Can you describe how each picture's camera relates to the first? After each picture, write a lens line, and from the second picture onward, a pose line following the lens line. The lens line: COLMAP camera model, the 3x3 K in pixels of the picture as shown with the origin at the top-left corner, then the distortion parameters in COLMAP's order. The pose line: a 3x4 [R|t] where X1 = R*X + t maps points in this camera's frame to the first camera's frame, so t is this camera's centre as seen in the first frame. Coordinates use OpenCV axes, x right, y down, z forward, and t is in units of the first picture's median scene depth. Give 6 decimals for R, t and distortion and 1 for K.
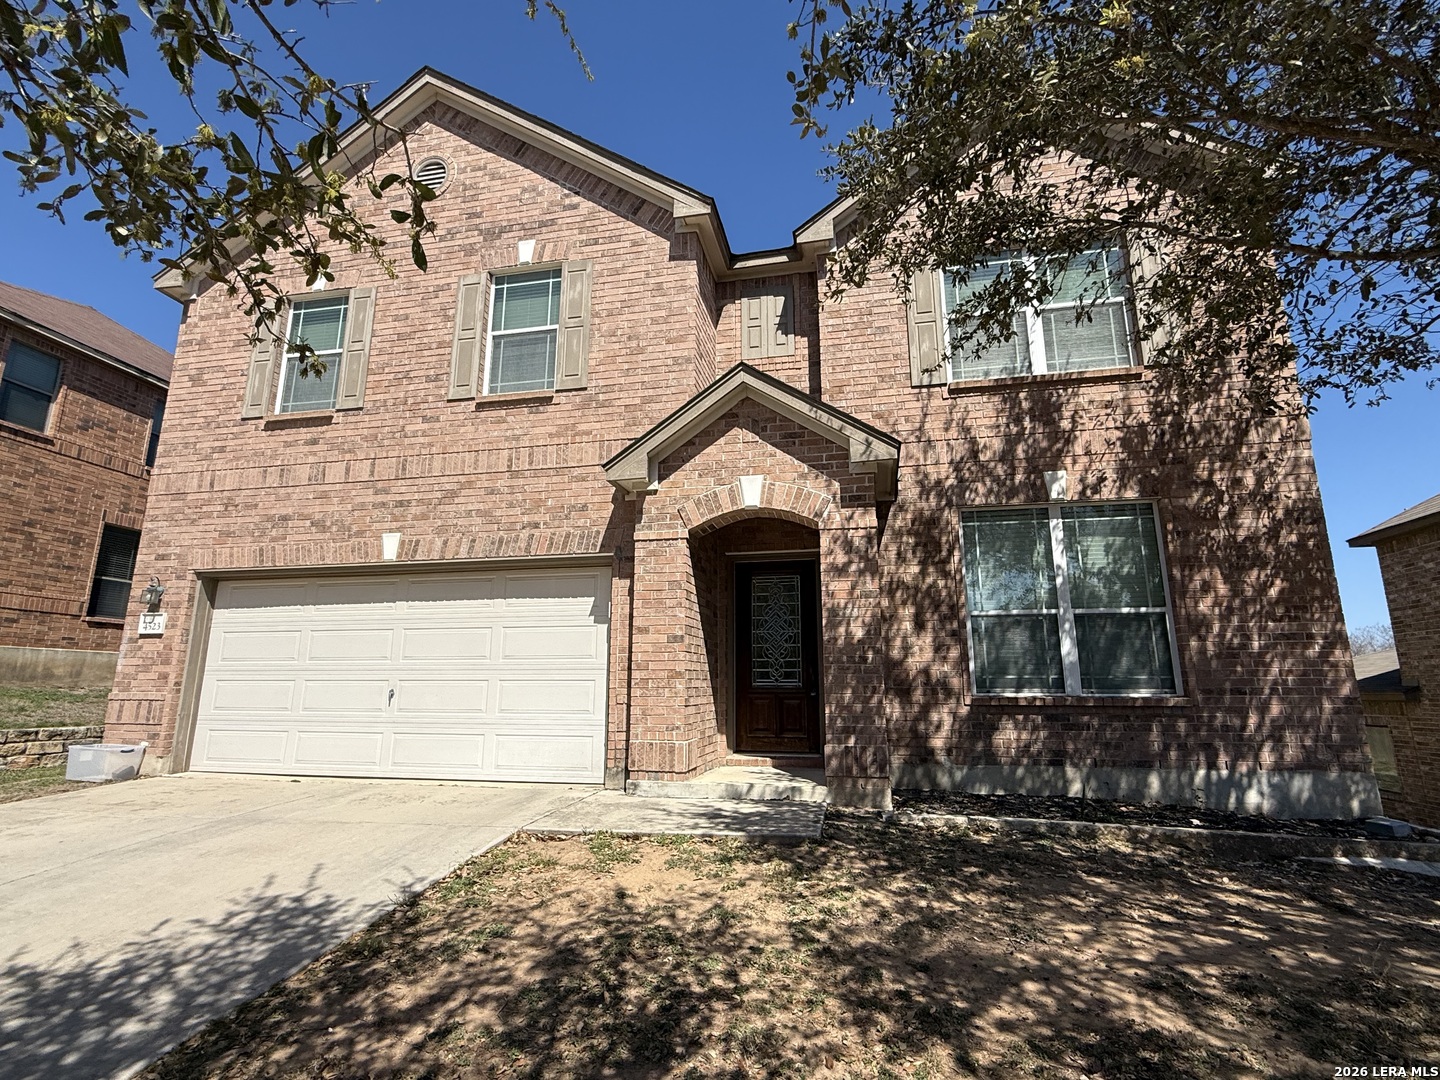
lens RADIAL K [[698.0, 0, 724.3], [0, 698.0, 539.9], [0, 0, 1]] dist [-0.003807, -0.003026]
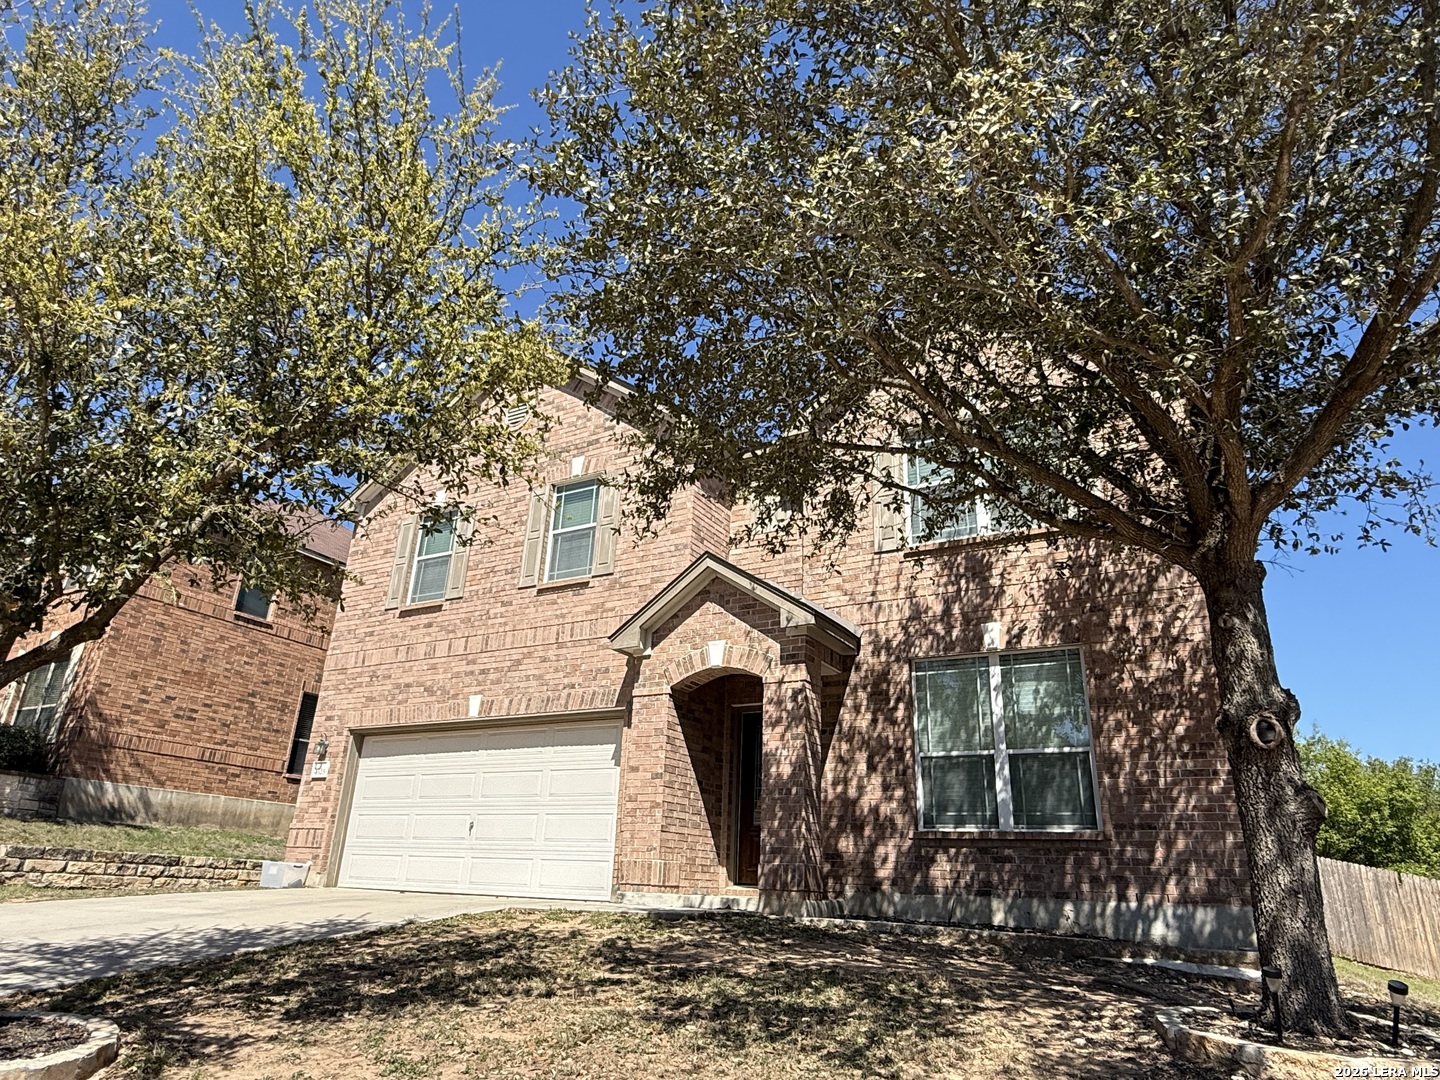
lens RADIAL K [[895.3, 0, 718.6], [0, 895.3, 535.4], [0, 0, 1]] dist [-0.025036, -0.002735]
pose [[0.950921, -0.079134, -0.299144, 0.504386], [0.024744, 0.983097, -0.181408, 0.010772], [0.308443, 0.165103, 0.936805, -0.485942]]
